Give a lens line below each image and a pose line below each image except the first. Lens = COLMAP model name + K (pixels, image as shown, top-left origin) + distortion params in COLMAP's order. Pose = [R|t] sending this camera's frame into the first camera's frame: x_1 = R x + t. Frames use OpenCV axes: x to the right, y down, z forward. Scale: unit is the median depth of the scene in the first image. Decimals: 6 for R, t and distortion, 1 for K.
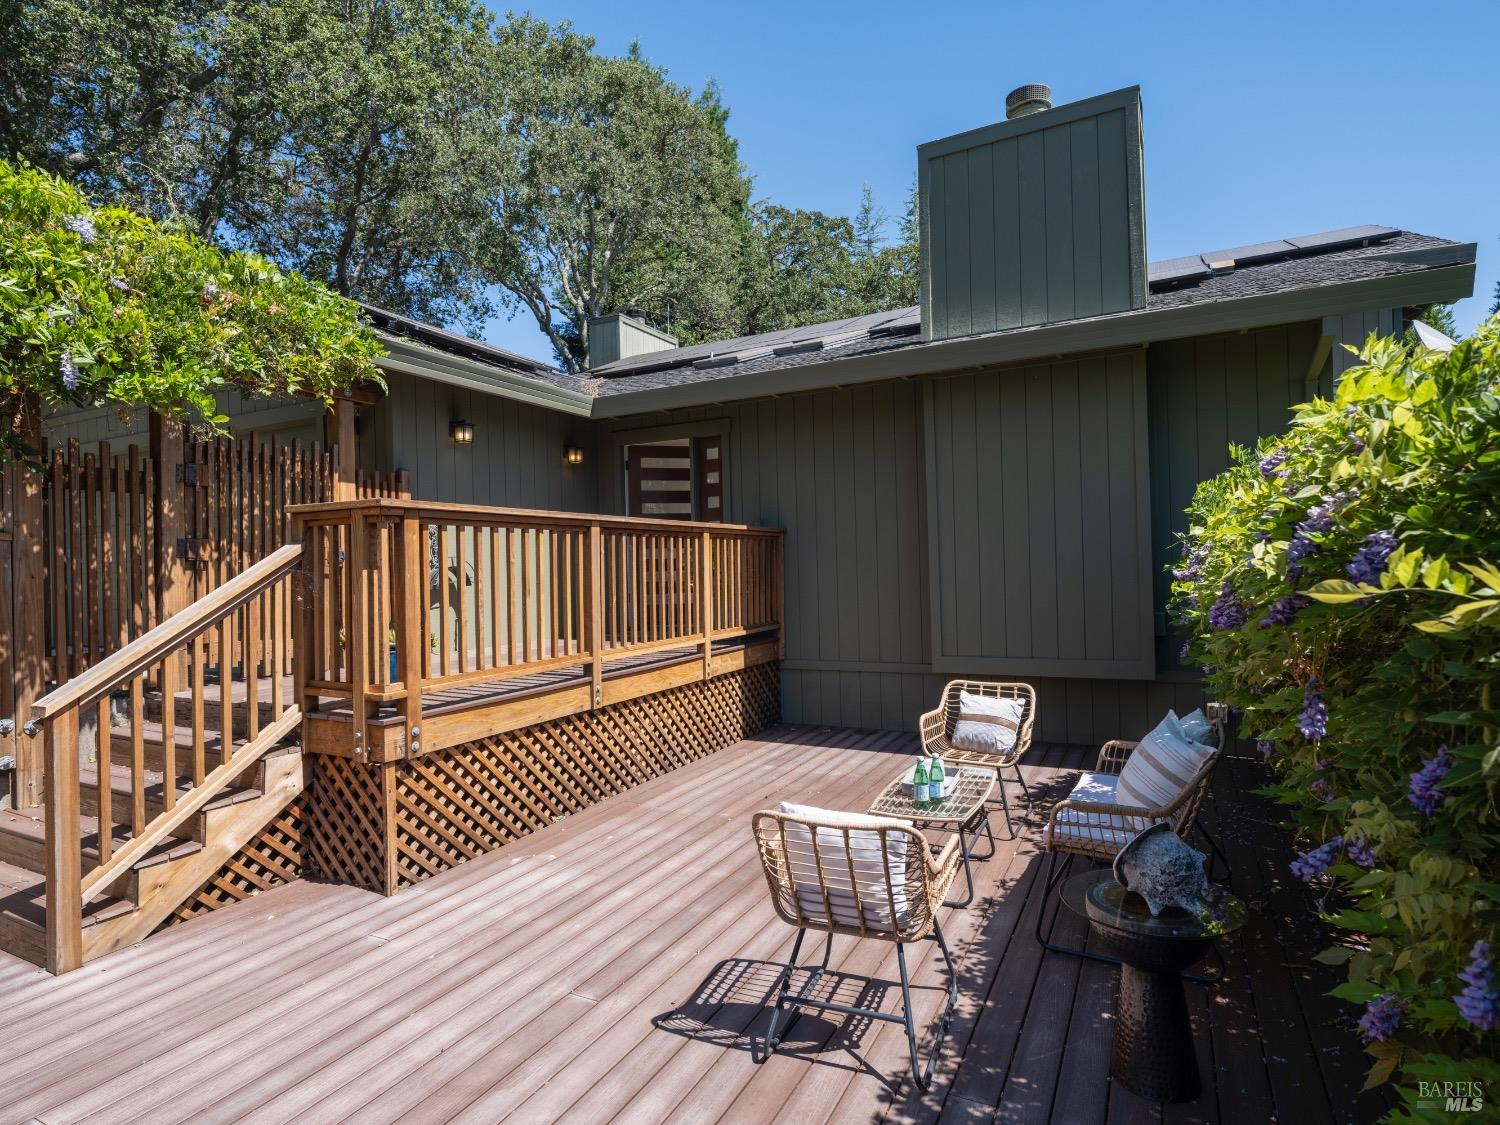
lens RADIAL K [[797.5, 0, 741.3], [0, 797.5, 559.9], [0, 0, 1]] dist [0.003809, -0.001167]
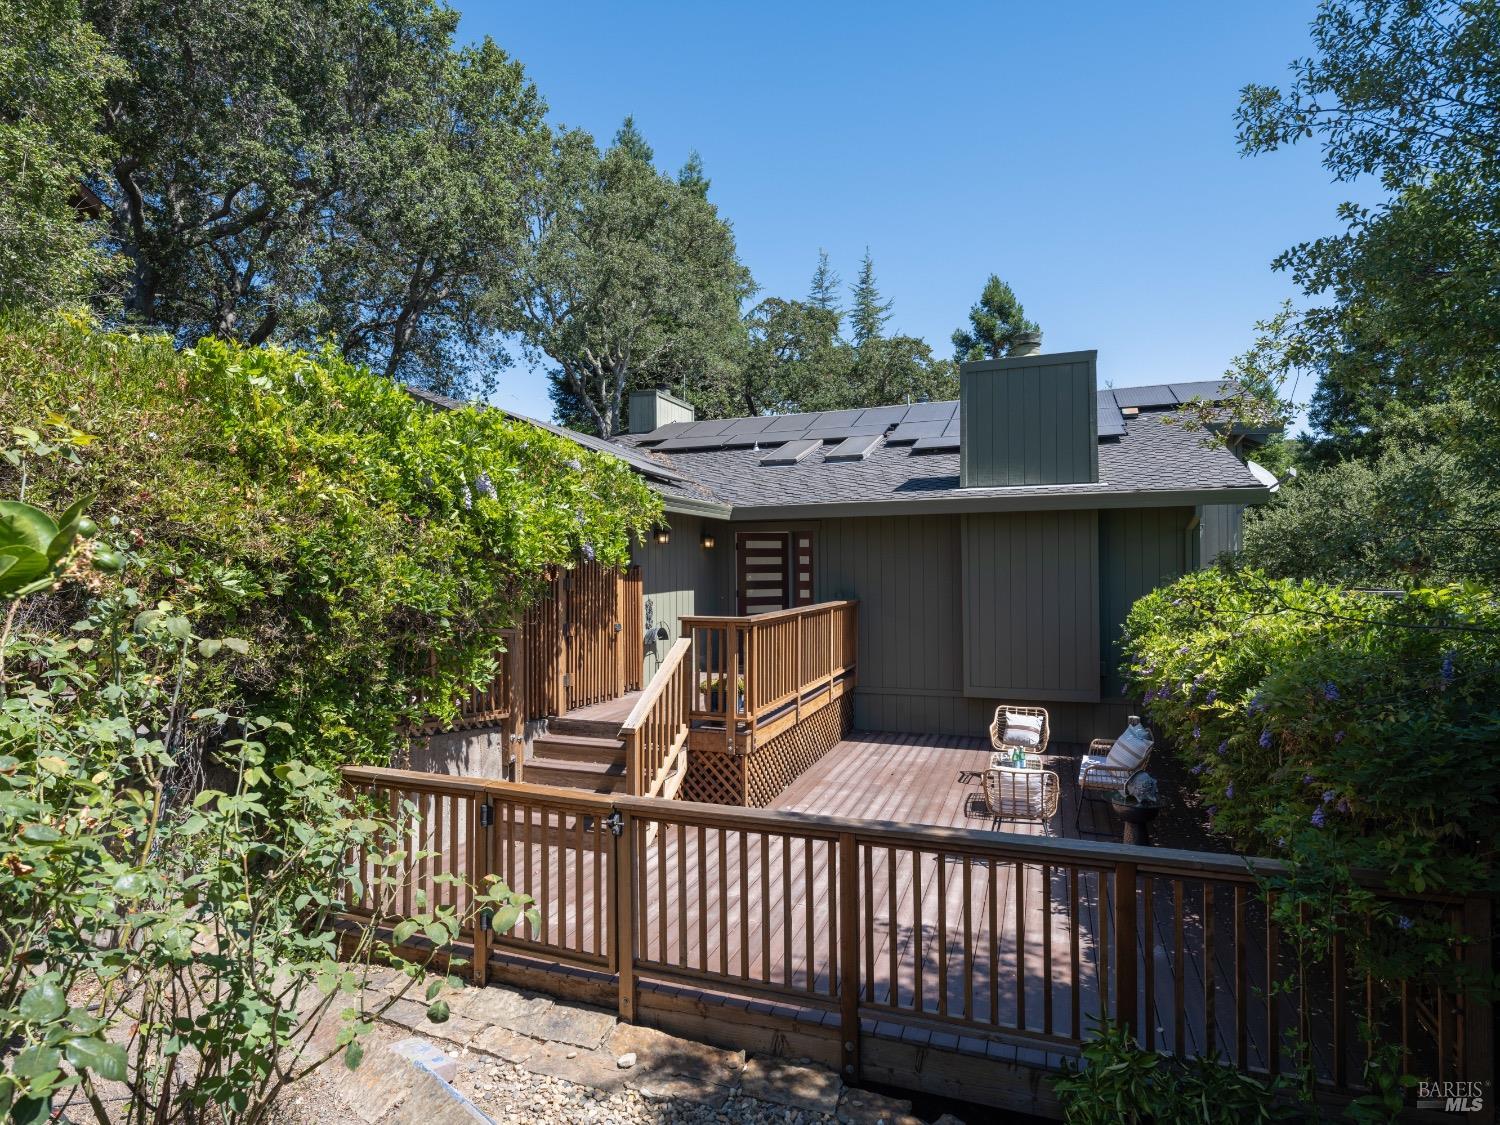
lens RADIAL K [[797.5, 0, 748.5], [0, 797.5, 566.1], [0, 0, 1]] dist [0.003809, -0.001167]
pose [[0.991743, 0.016706, 0.127149, -0.526740], [-0.017313, 0.999843, 0.003671, -0.157696], [-0.127068, -0.005842, 0.991877, -0.691372]]
